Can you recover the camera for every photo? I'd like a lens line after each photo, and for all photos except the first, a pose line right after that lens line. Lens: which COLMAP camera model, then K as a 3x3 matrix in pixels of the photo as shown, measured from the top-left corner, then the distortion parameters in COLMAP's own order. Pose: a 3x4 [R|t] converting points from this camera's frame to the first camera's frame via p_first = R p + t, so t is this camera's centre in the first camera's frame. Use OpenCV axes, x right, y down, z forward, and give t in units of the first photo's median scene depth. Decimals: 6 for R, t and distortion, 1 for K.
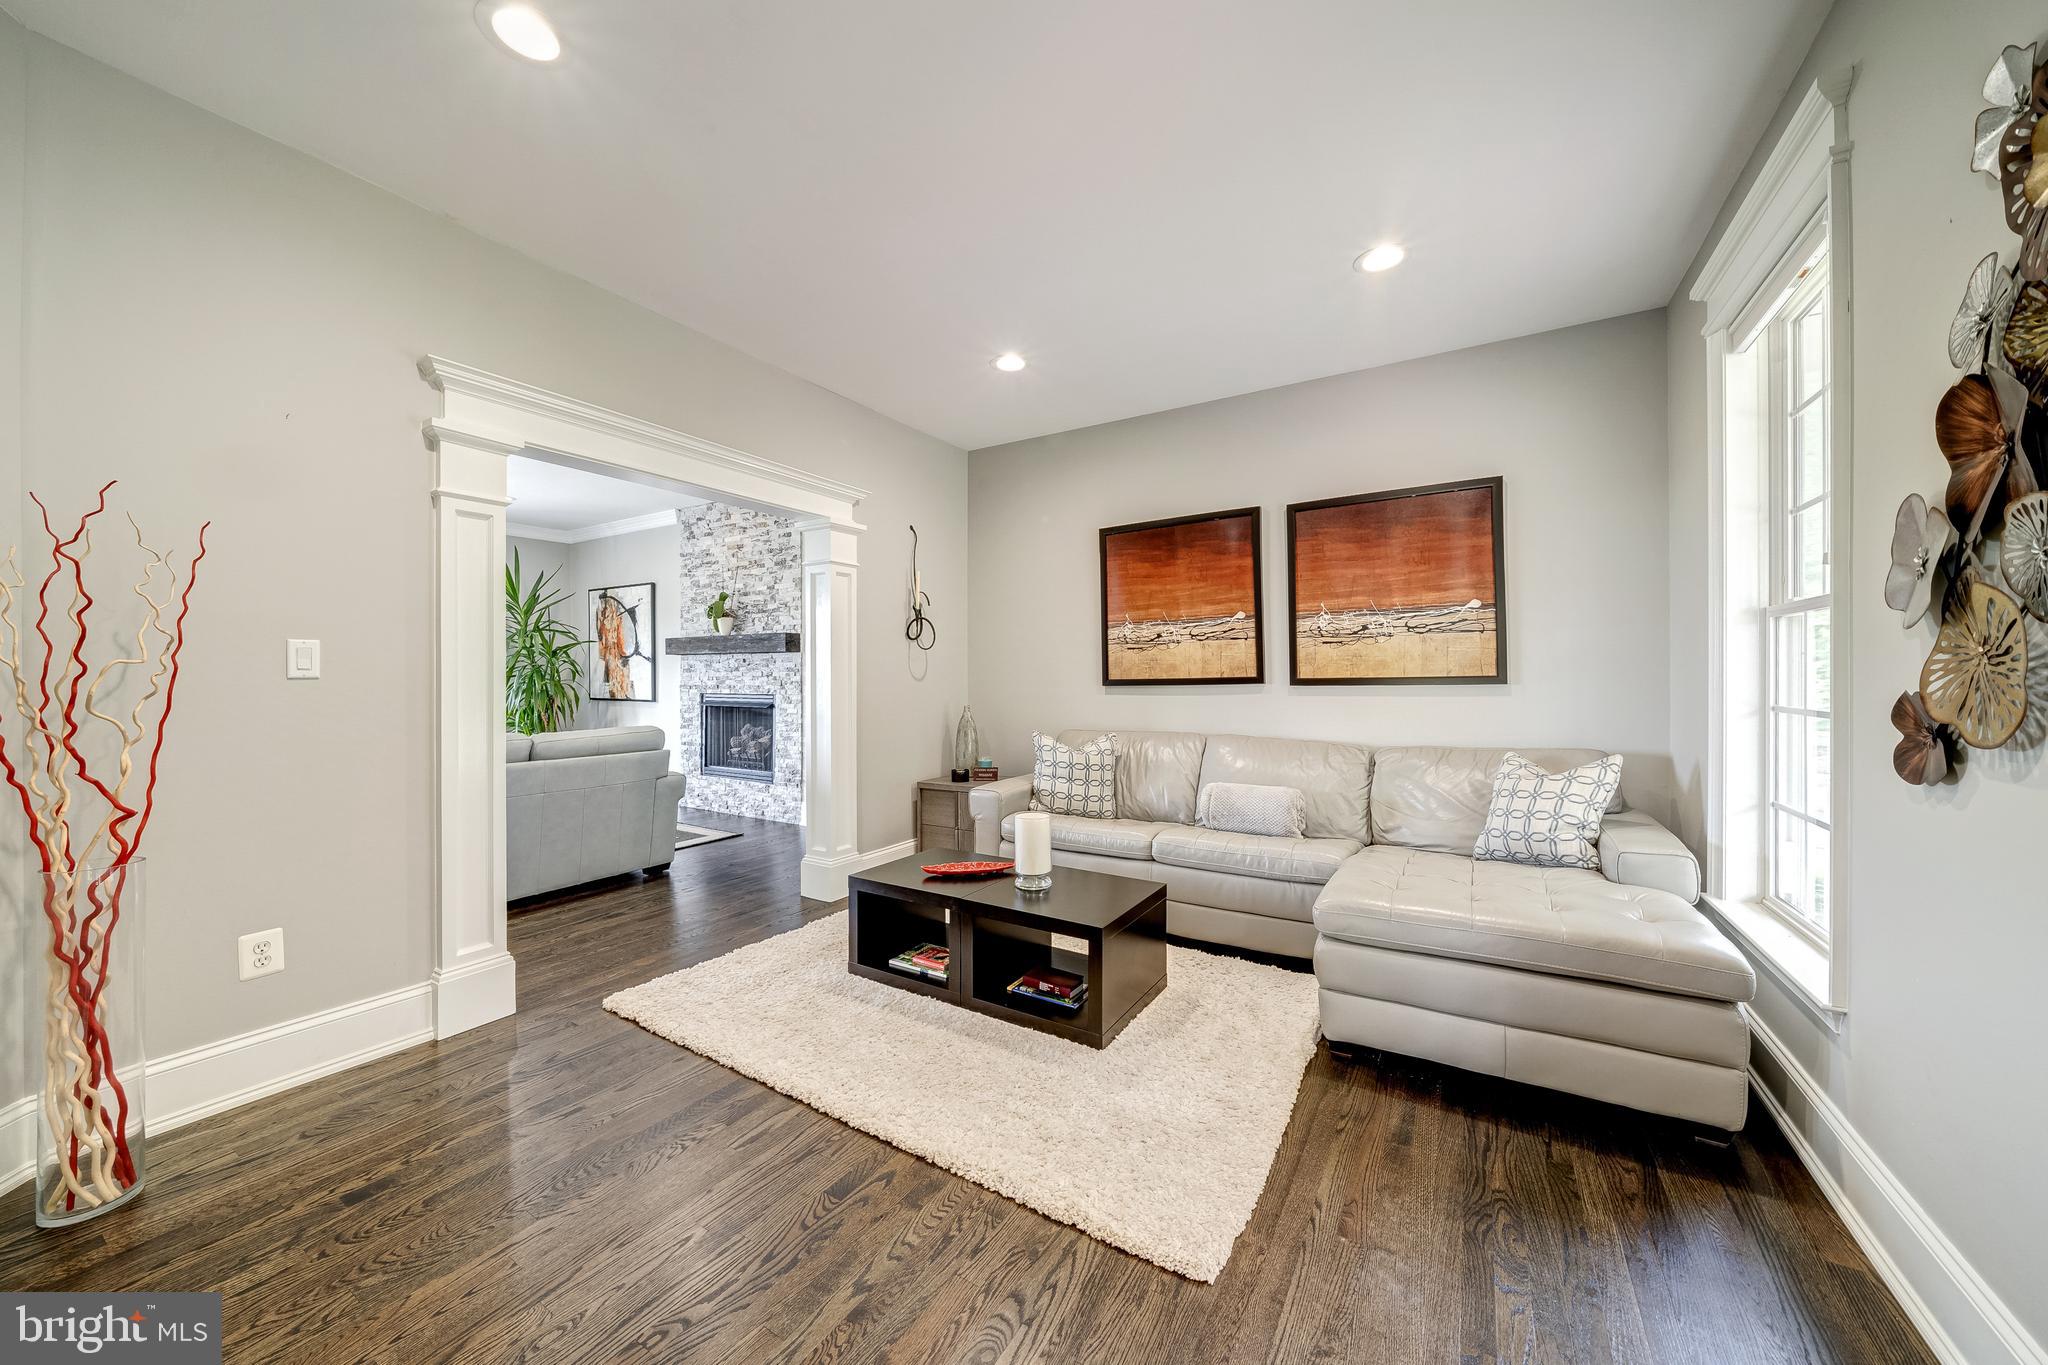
lens RADIAL K [[699.2, 0, 1025.2], [0, 699.2, 675.2], [0, 0, 1]] dist [-0.001140, -0.000062]
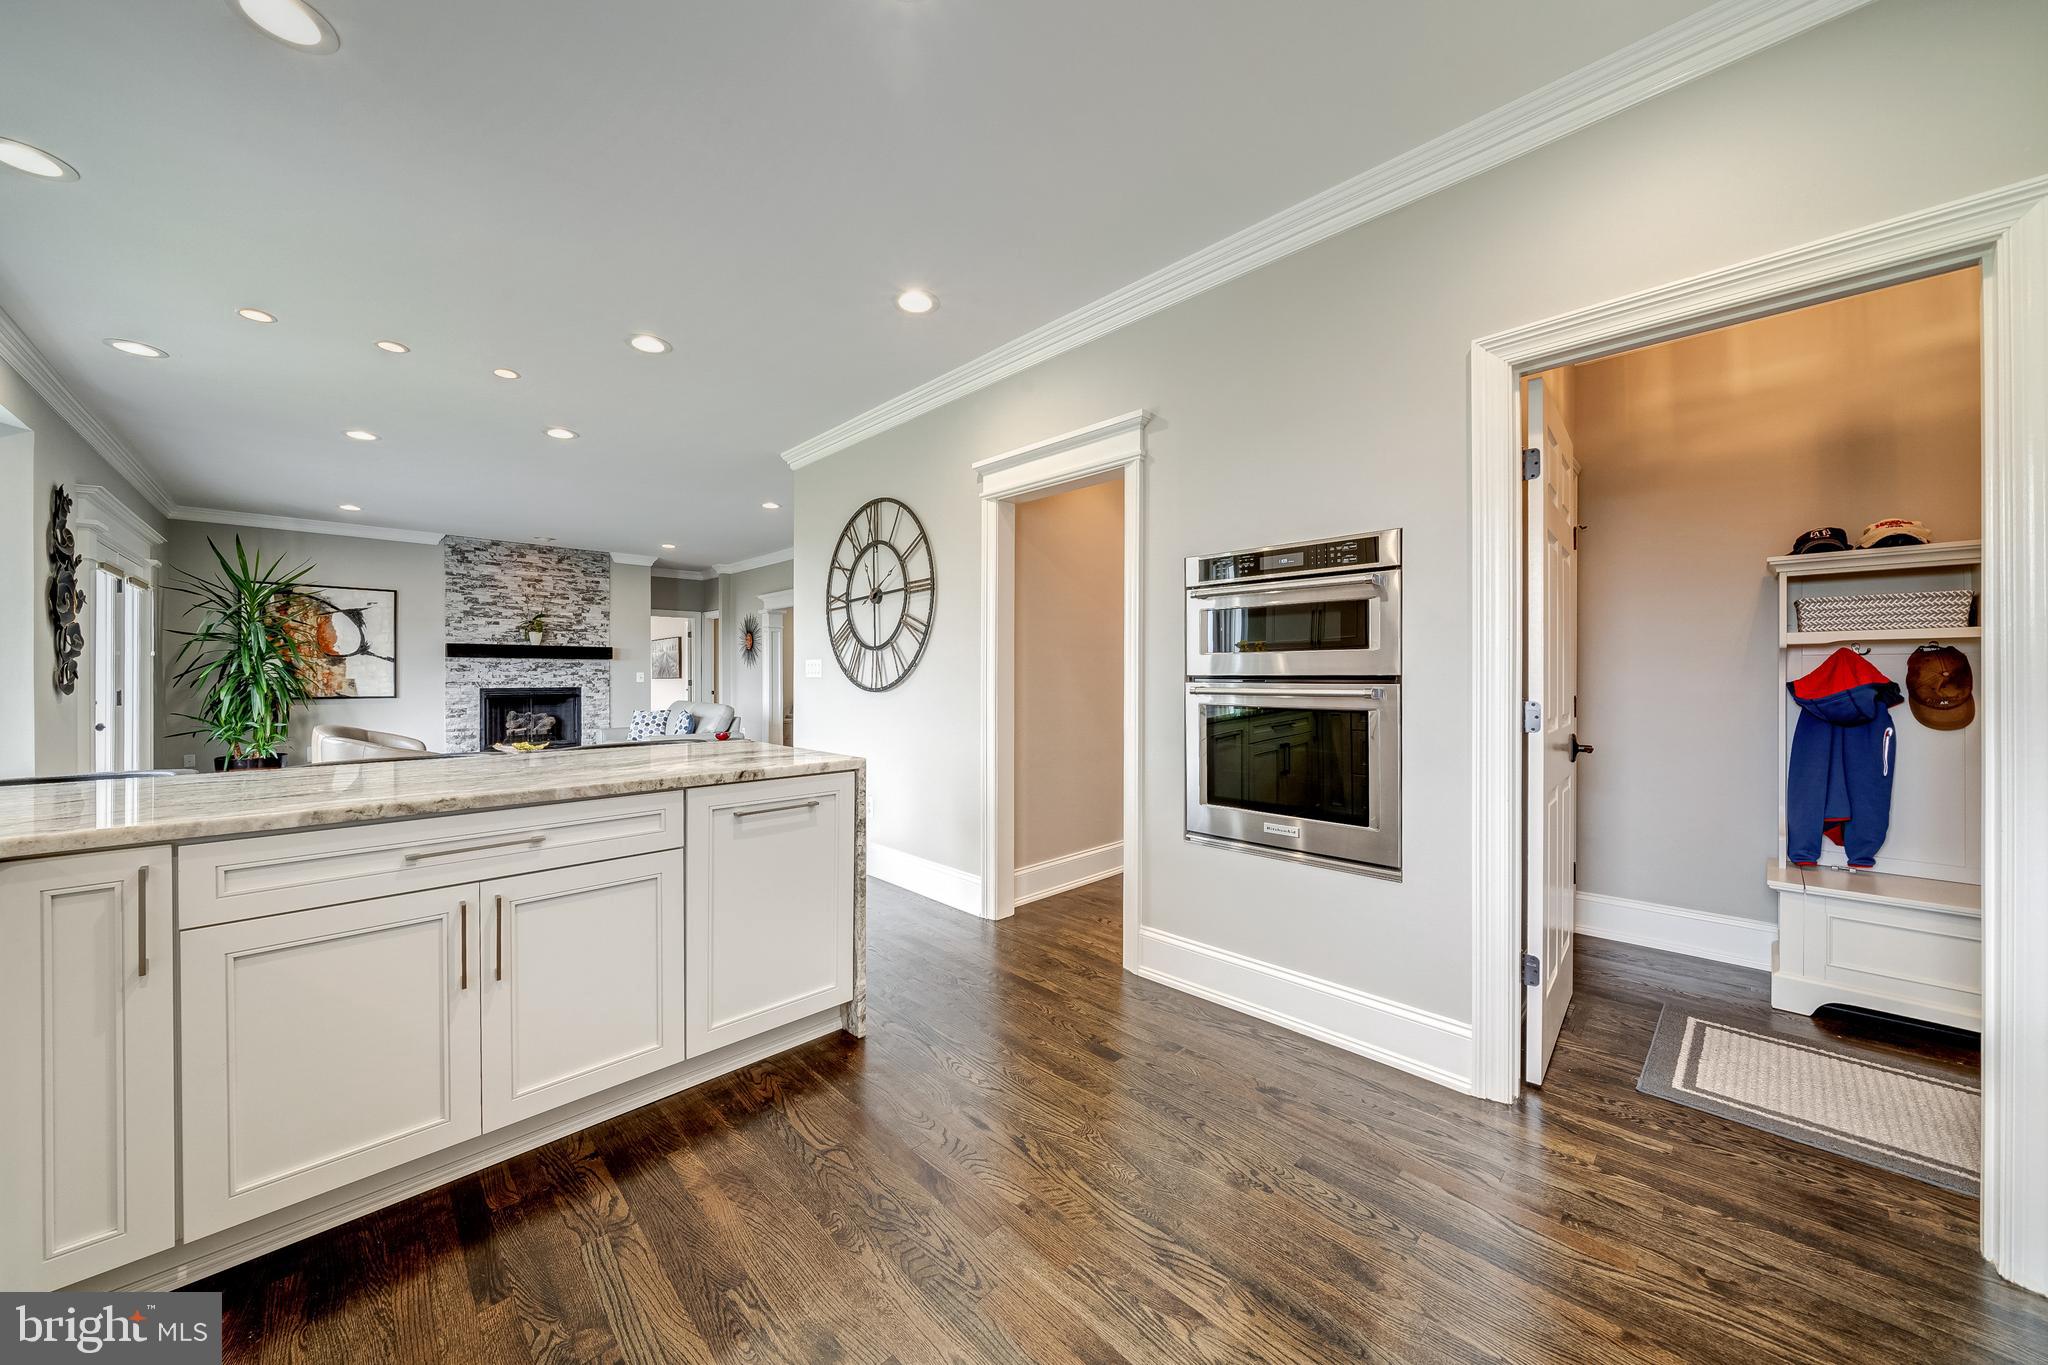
lens RADIAL K [[717.7, 0, 1000.2], [0, 717.7, 677.8], [0, 0, 1]] dist [-0.003111, -0.000162]
pose [[0.257854, -0.002209, 0.966181, -1.556098], [-0.000773, 0.999997, 0.002493, 0.003120], [-0.966183, -0.001389, 0.257852, -0.247278]]
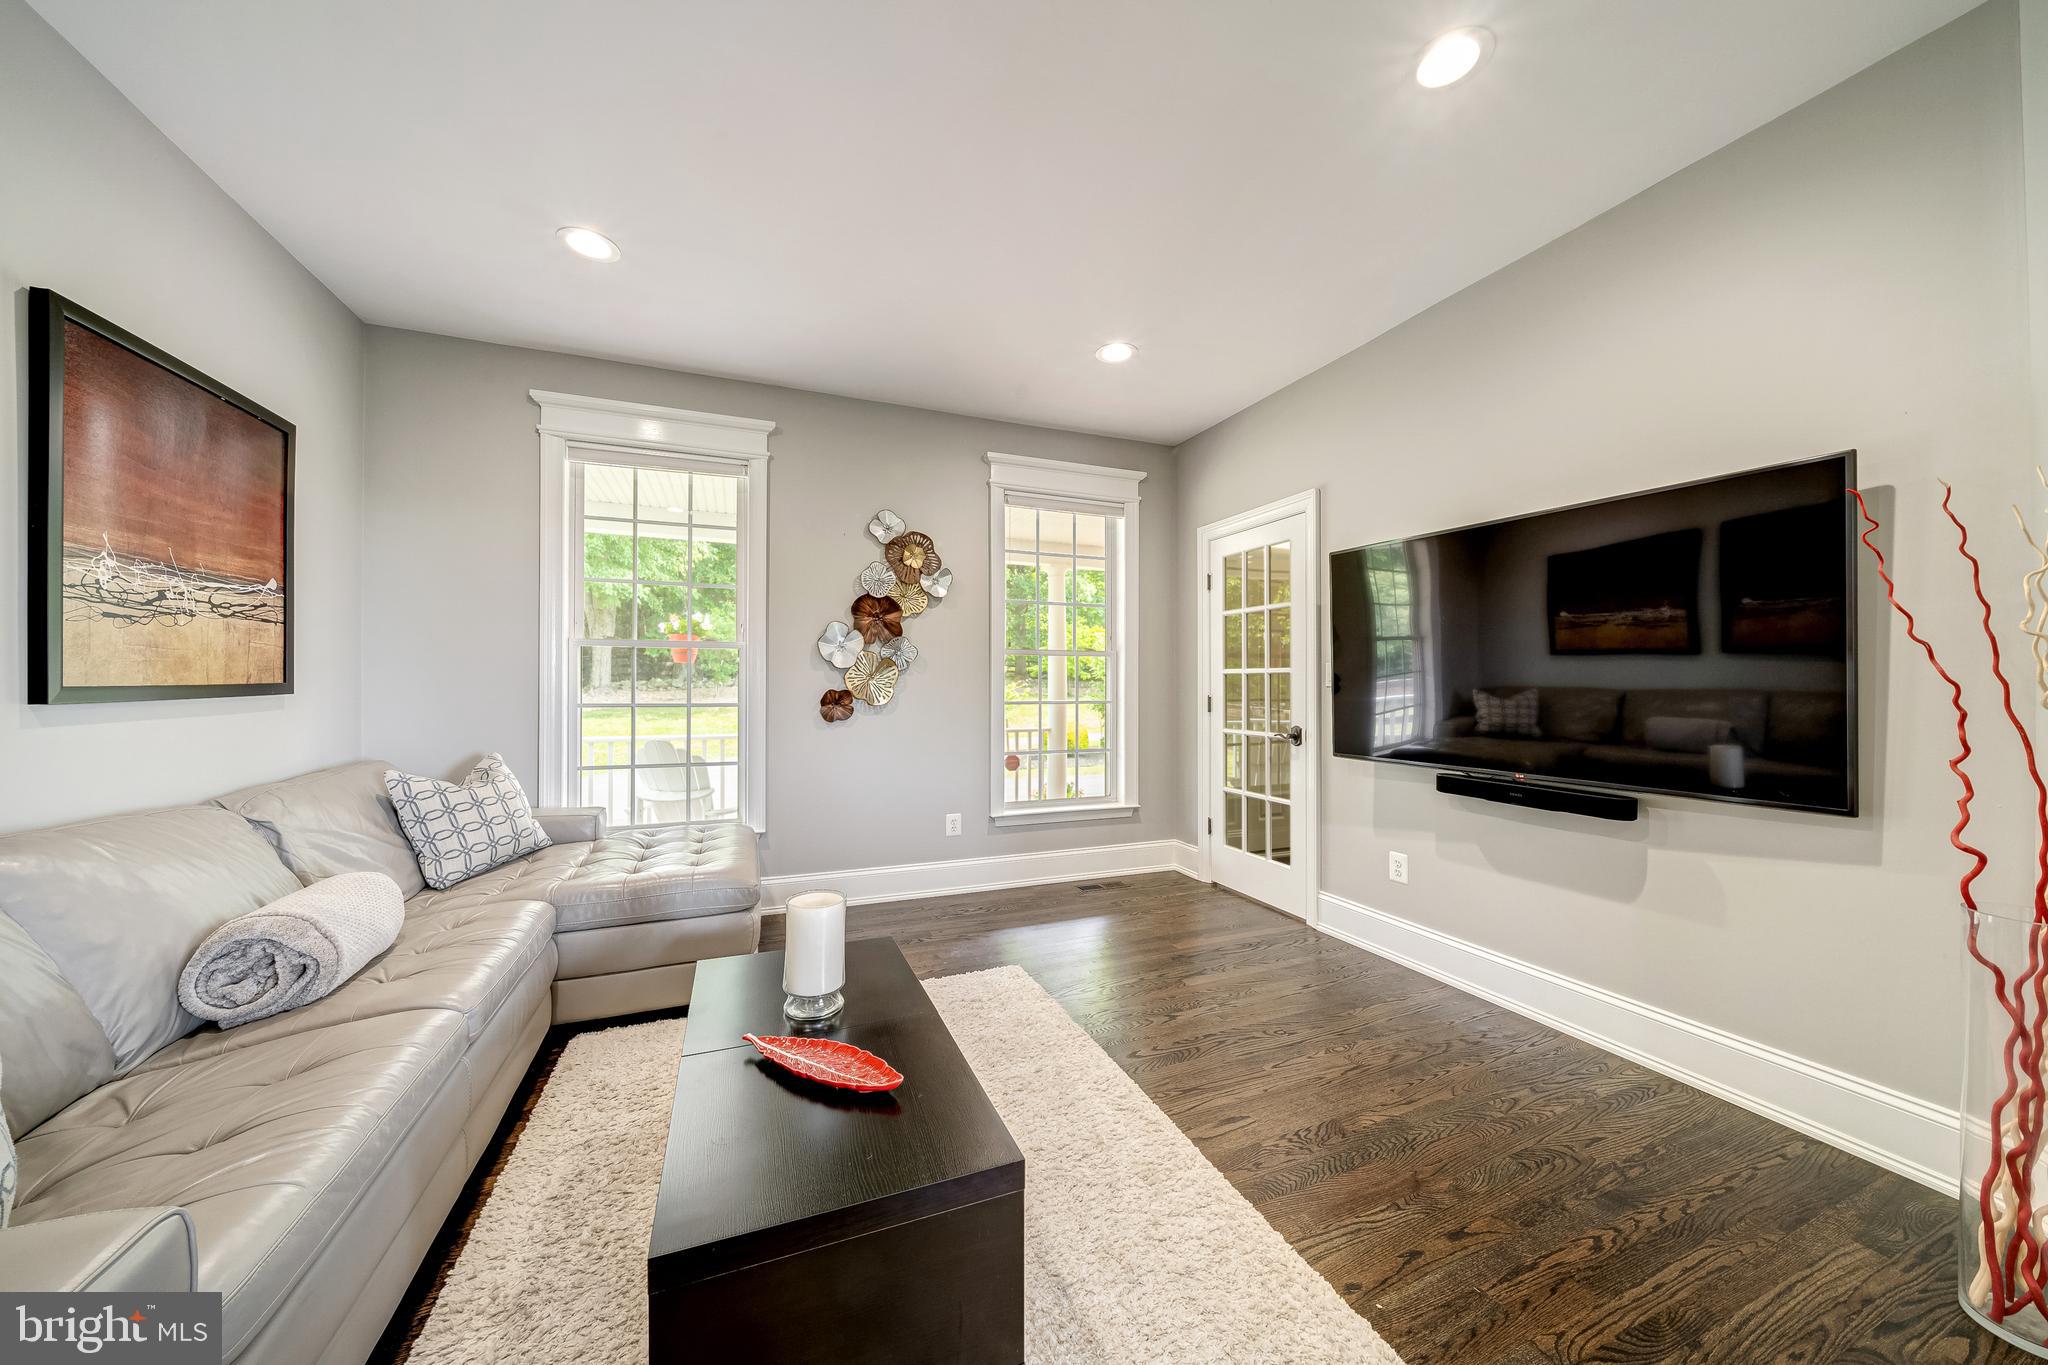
lens RADIAL K [[699.2, 0, 1025.2], [0, 699.2, 675.2], [0, 0, 1]] dist [-0.001140, -0.000062]
pose [[-0.801648, 0.005661, 0.597770, -0.224308], [-0.000091, 0.999954, -0.009593, 0.000133], [-0.597796, -0.007745, -0.801611, 0.592300]]
